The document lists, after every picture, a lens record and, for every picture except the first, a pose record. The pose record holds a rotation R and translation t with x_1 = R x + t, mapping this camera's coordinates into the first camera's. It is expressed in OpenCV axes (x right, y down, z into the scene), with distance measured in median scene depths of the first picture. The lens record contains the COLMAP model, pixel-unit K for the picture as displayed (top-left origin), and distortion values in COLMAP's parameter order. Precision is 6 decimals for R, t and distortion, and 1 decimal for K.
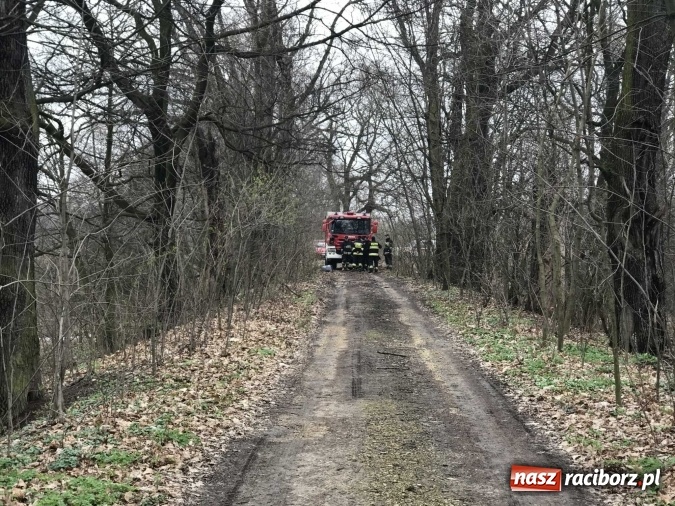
lens RADIAL K [[559.3, 0, 337.5], [0, 559.3, 253.0], [0, 0, 1]] dist [0.029444, -0.003847]
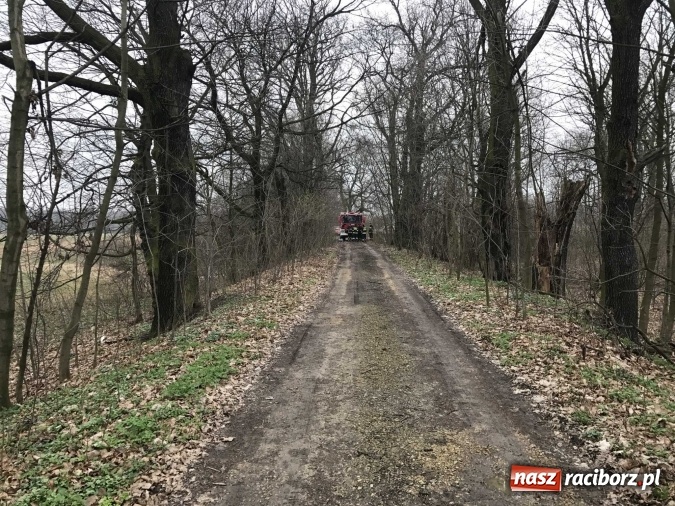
lens RADIAL K [[559.3, 0, 337.5], [0, 559.3, 253.0], [0, 0, 1]] dist [0.029444, -0.003847]
pose [[0.999237, -0.012151, -0.037117, 0.042743], [0.014614, 0.997659, 0.066805, -0.061053], [0.036218, -0.067296, 0.997075, -0.998686]]
